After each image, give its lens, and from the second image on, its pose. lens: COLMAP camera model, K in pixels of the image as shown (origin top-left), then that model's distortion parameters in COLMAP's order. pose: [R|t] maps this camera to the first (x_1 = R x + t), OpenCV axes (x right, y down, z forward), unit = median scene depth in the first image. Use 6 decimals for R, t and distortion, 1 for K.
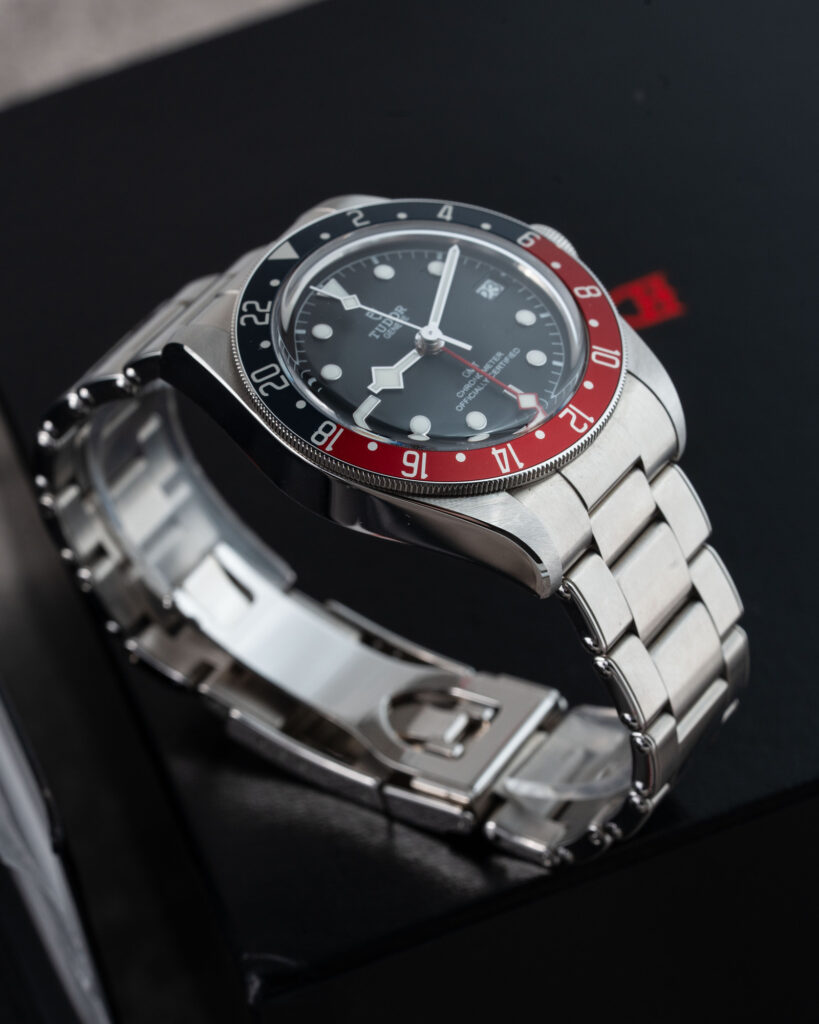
lens RADIAL K [[4534.0, 0, 409.5], [0, 4534.0, 512.0], [0, 0, 1]] dist [-0.518164, -4.829786]
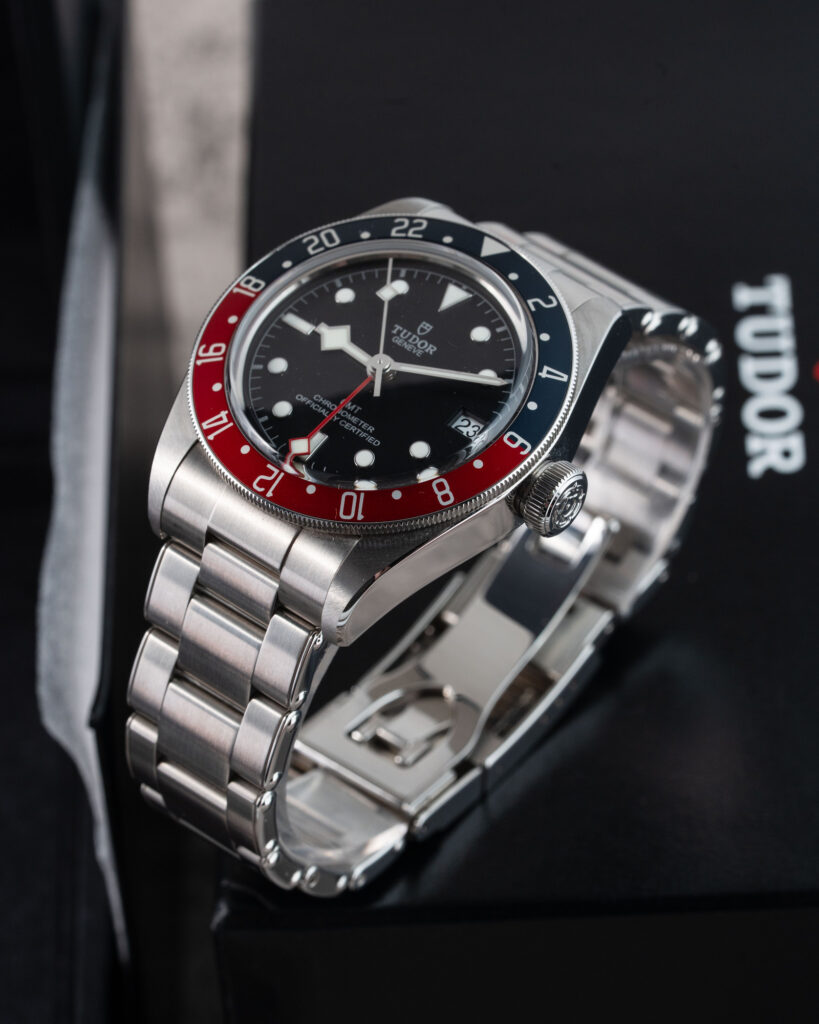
lens RADIAL K [[4534.0, 0, 409.5], [0, 4534.0, 512.0], [0, 0, 1]] dist [-0.518164, -4.829786]
pose [[-0.081427, 0.763709, -0.640405, 0.677377], [-0.668967, 0.434422, 0.603125, -0.639189], [0.738818, 0.477520, 0.475523, 0.540714]]
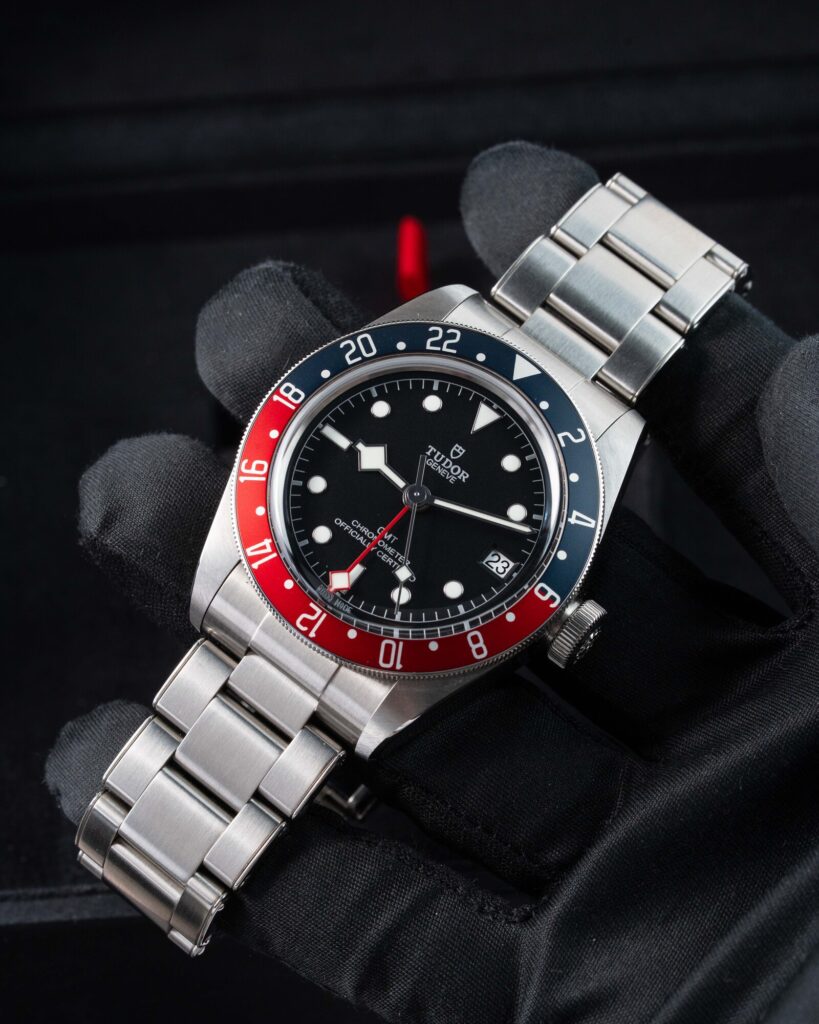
lens RADIAL K [[4534.0, 0, 409.5], [0, 4534.0, 512.0], [0, 0, 1]] dist [-0.518164, -4.829786]
pose [[-0.070919, 0.928872, -0.363548, 0.395531], [-0.735047, 0.197713, 0.648549, -0.727467], [0.674297, 0.313219, 0.668743, 0.289314]]
